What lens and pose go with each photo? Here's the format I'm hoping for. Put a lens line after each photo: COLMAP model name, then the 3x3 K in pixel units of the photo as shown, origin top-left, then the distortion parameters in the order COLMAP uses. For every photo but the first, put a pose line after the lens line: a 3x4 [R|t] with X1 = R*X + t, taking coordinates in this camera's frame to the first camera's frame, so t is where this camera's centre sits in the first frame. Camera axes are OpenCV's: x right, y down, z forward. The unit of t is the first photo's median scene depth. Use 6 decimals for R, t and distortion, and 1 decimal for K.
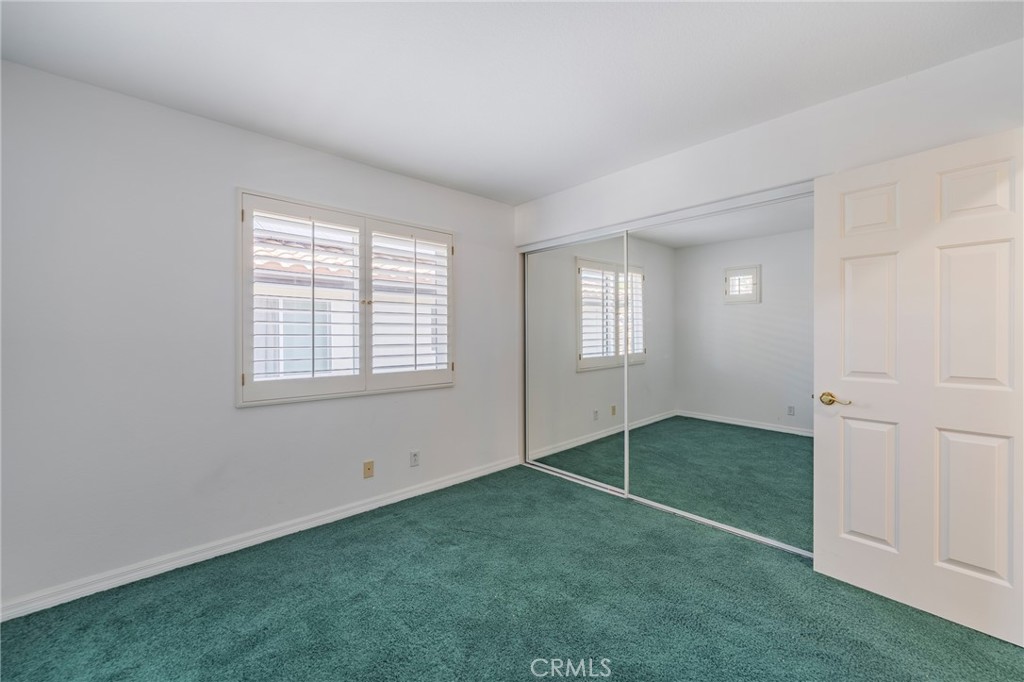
lens RADIAL K [[417.0, 0, 510.1], [0, 417.0, 339.3], [0, 0, 1]] dist [-0.001452, -0.000564]
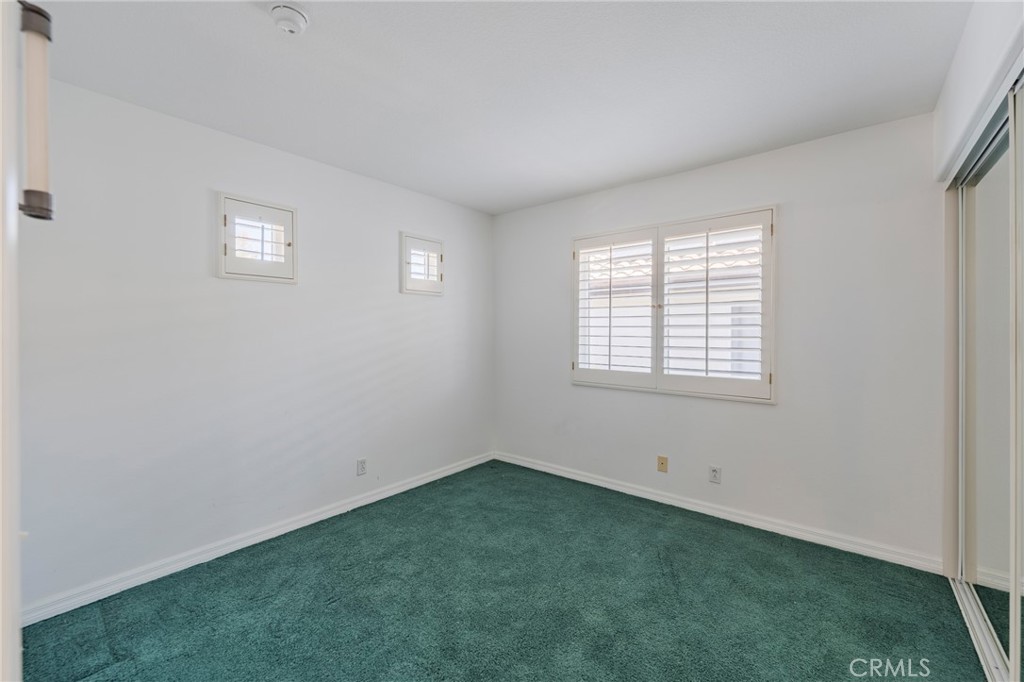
lens RADIAL K [[417.0, 0, 509.8], [0, 417.0, 338.0], [0, 0, 1]] dist [-0.001452, -0.000564]
pose [[0.120711, 0.016534, -0.992550, 0.669622], [-0.016272, 0.999760, 0.014675, -0.016646], [0.992554, 0.014379, 0.120951, 0.491837]]
